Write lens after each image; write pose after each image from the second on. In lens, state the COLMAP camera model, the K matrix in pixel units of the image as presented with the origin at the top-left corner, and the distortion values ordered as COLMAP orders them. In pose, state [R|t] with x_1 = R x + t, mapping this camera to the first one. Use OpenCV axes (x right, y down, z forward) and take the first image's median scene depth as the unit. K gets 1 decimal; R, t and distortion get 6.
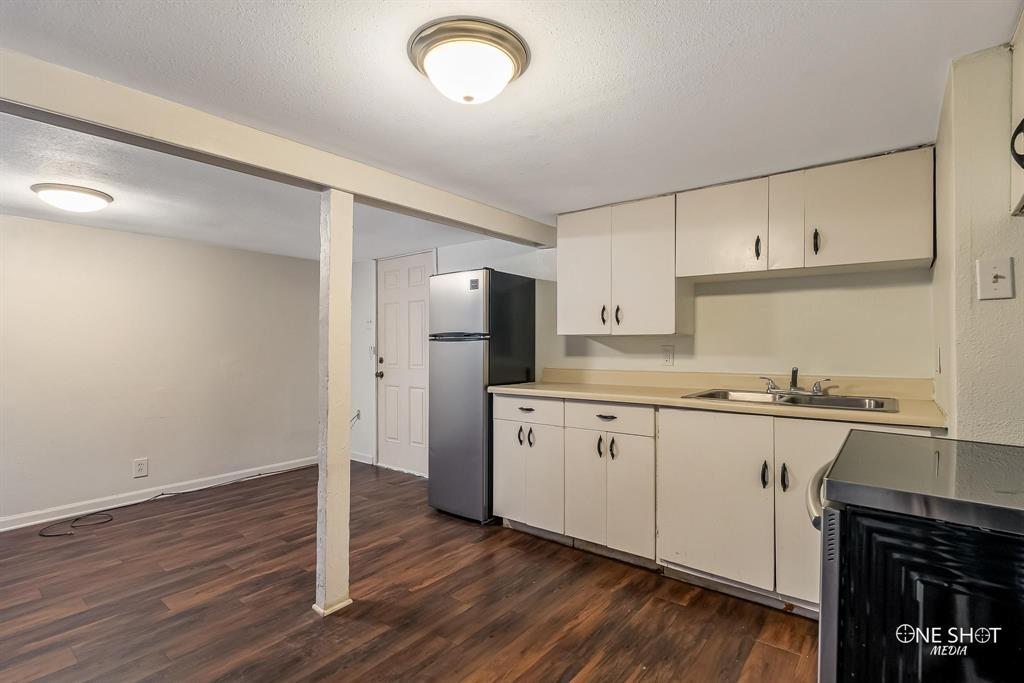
lens RADIAL K [[501.1, 0, 515.7], [0, 501.1, 340.1], [0, 0, 1]] dist [0.000002, -0.000083]
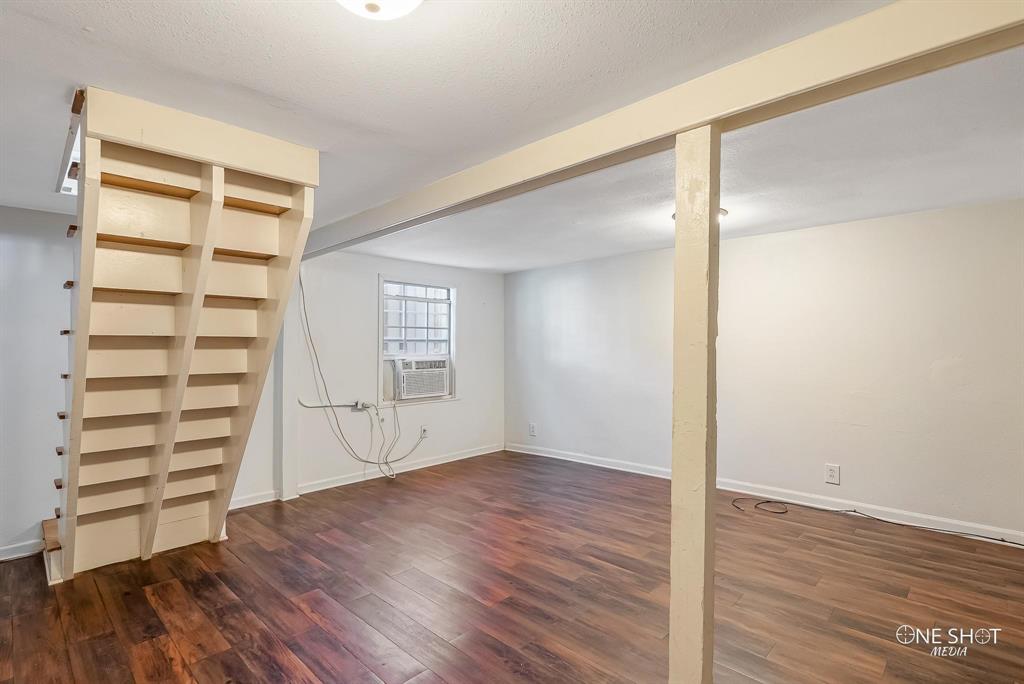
lens RADIAL K [[501.1, 0, 515.7], [0, 501.1, 340.6], [0, 0, 1]] dist [0.000002, -0.000083]
pose [[-0.082937, 0.003297, -0.996549, 0.334325], [0.004490, 0.999986, 0.002935, 0.000642], [0.996545, -0.004231, -0.082950, 0.702681]]
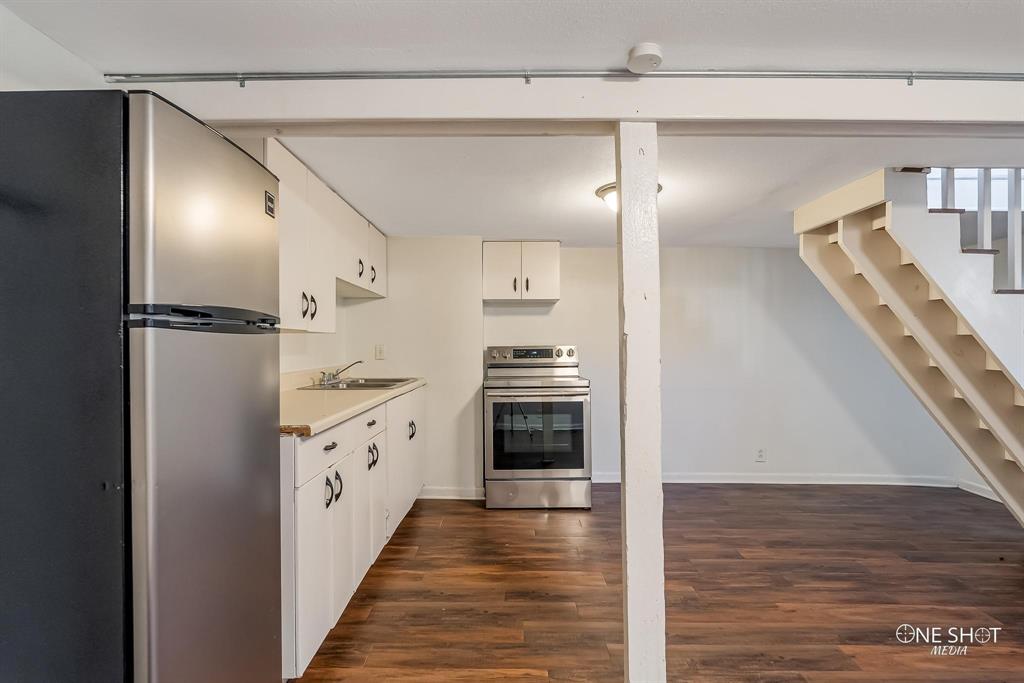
lens RADIAL K [[484.5, 0, 532.4], [0, 484.5, 345.9], [0, 0, 1]] dist [0.000245, 0.000055]
pose [[-0.647492, 0.002574, 0.762067, -0.678714], [0.000759, 0.999996, -0.002733, 0.015726], [-0.762071, -0.001191, -0.647492, 1.348773]]
